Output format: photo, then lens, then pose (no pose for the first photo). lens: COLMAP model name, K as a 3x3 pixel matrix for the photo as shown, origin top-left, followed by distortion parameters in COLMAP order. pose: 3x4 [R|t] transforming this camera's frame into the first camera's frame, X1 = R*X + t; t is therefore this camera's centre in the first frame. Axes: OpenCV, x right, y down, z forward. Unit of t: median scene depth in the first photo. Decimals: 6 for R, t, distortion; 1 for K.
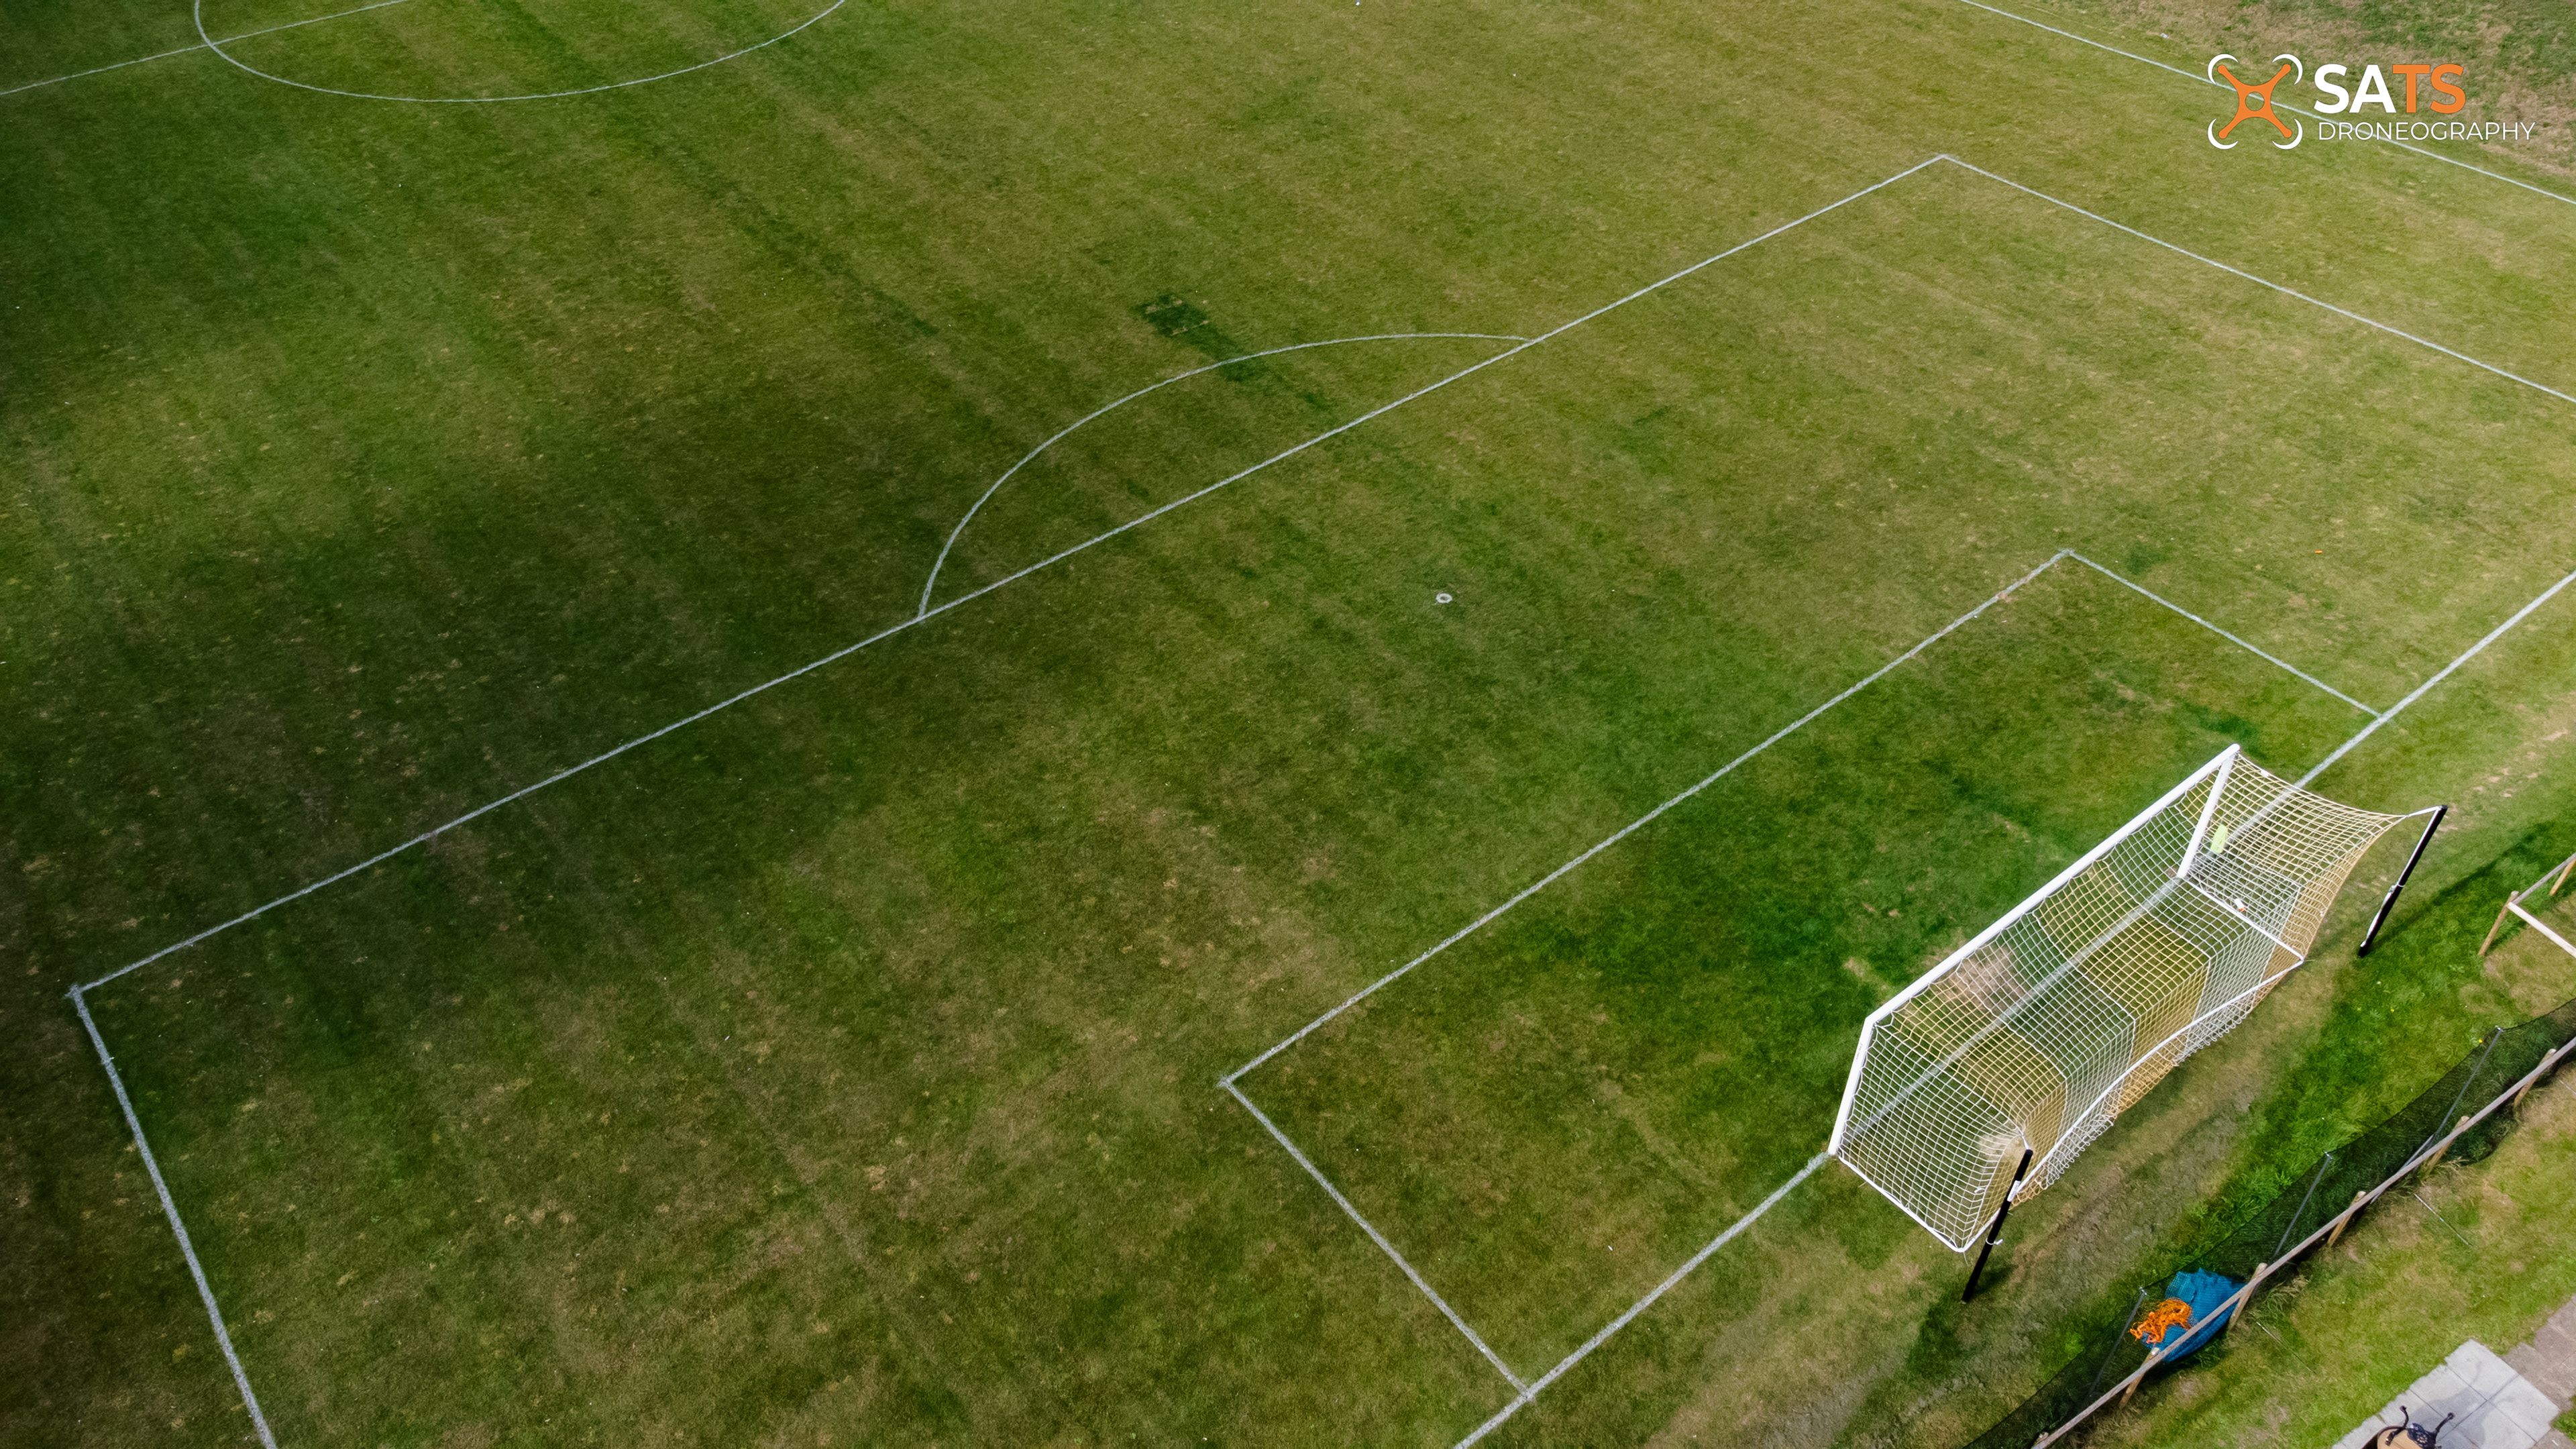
lens RADIAL K [[1915.5, 0, 1288.0], [0, 1915.5, 724.5], [0, 0, 1]] dist [0.036361, 0.016395]
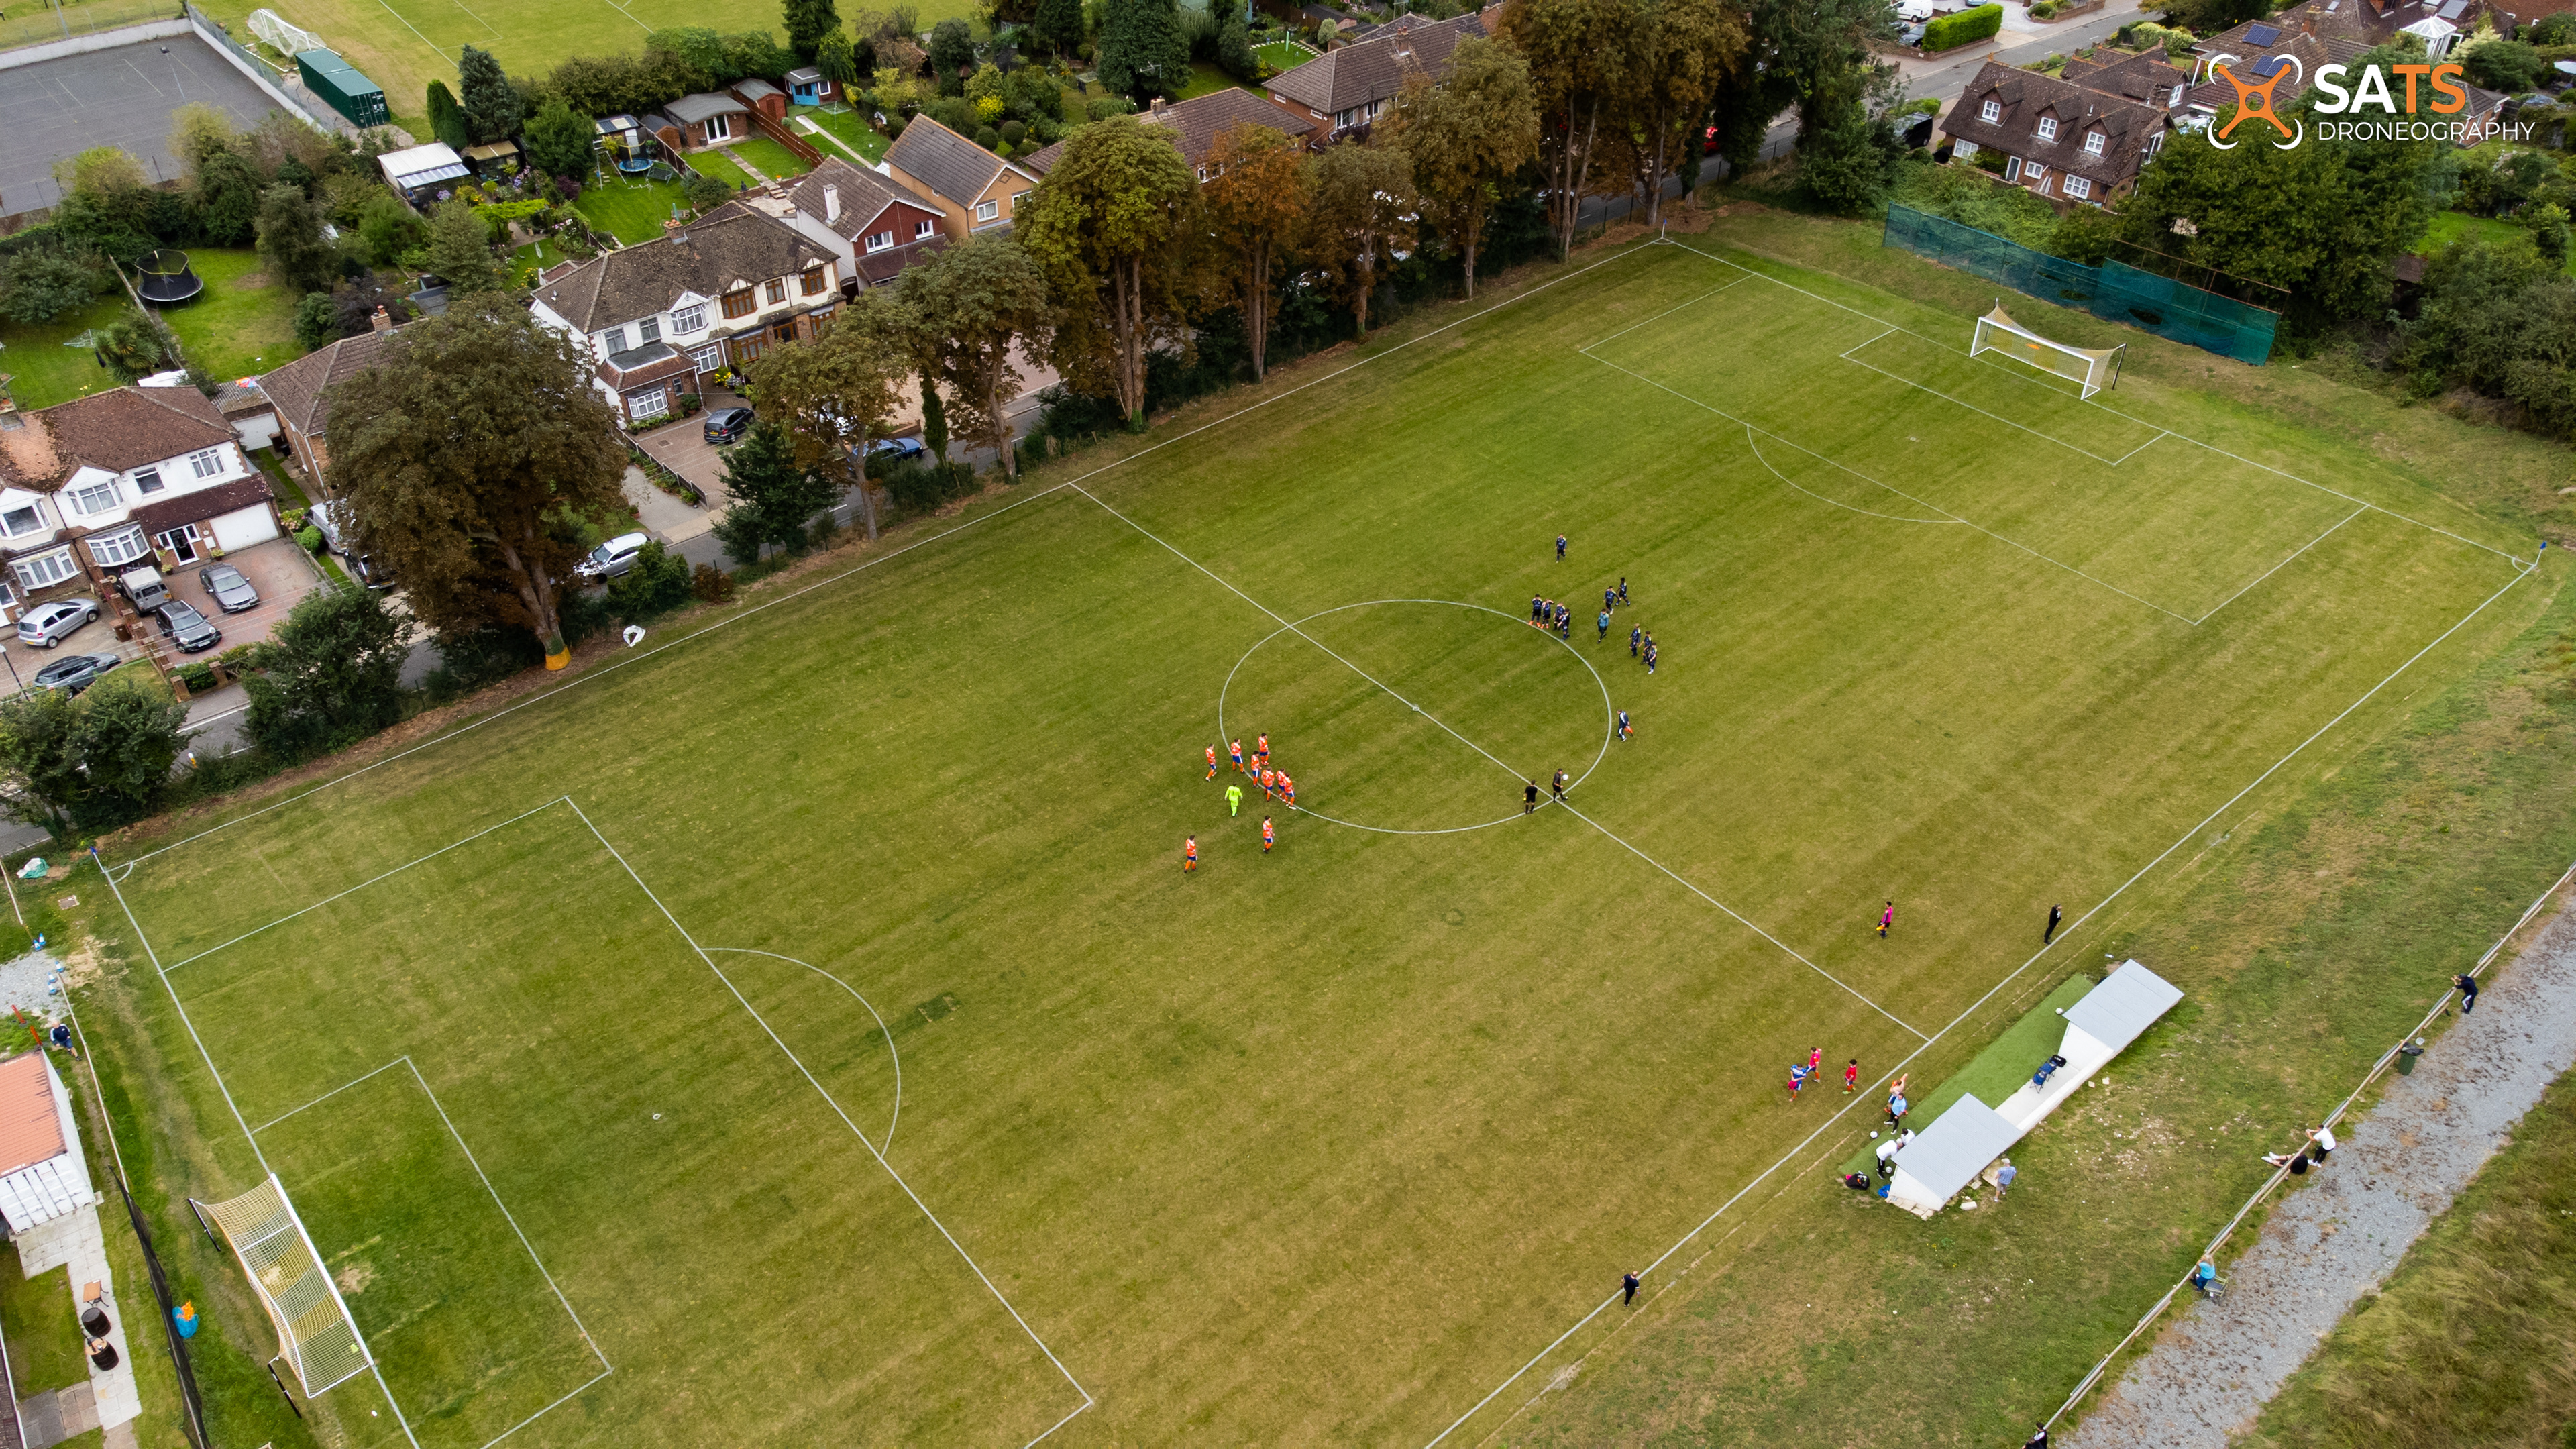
lens RADIAL K [[1931.0, 0, 1288.0], [0, 1931.0, 724.5], [0, 0, 1]] dist [-0.010933, 0.113130]
pose [[0.030713, 0.614047, -0.788672, 1.507886], [-0.646553, 0.613938, 0.452824, -1.734760], [0.762250, 0.496010, 0.415870, 0.404989]]
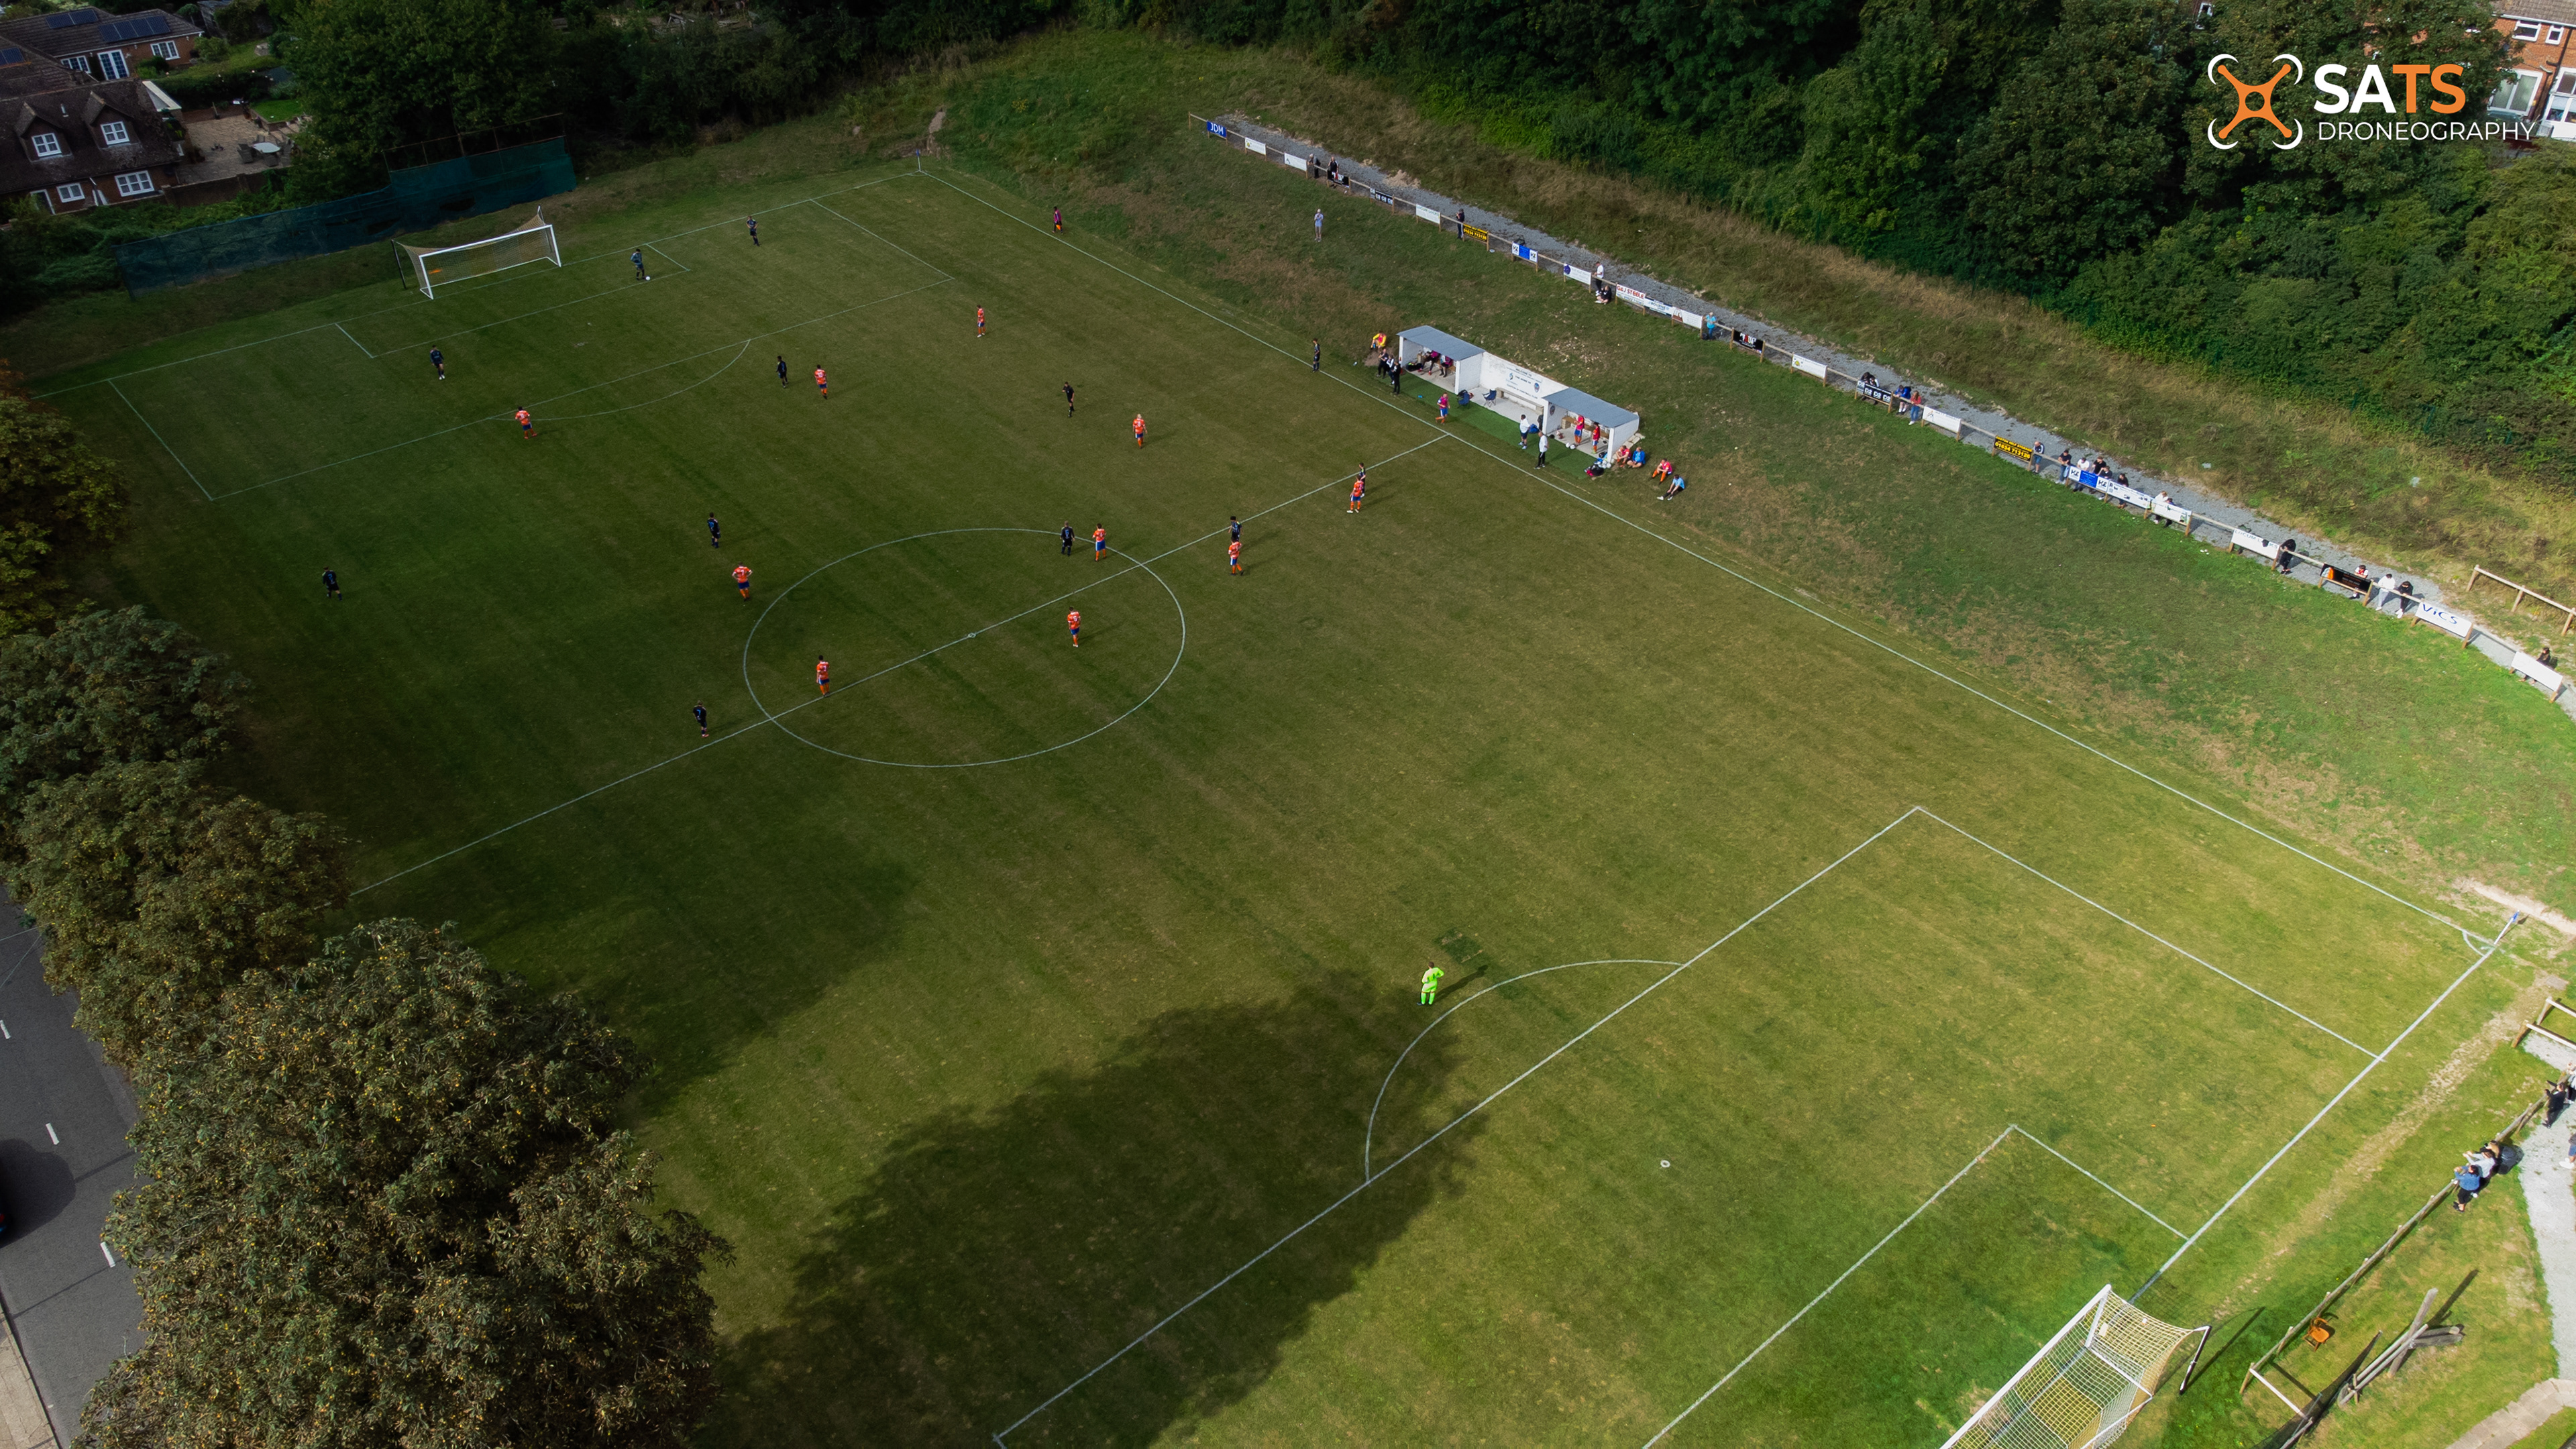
lens RADIAL K [[1910.9, 0, 1288.0], [0, 1910.9, 724.5], [0, 0, 1]] dist [0.004237, 0.066318]
pose [[0.999315, -0.012924, 0.034678, -0.308861], [0.016284, 0.995008, -0.098453, -0.290333], [-0.033232, 0.098950, 0.994537, -0.742446]]
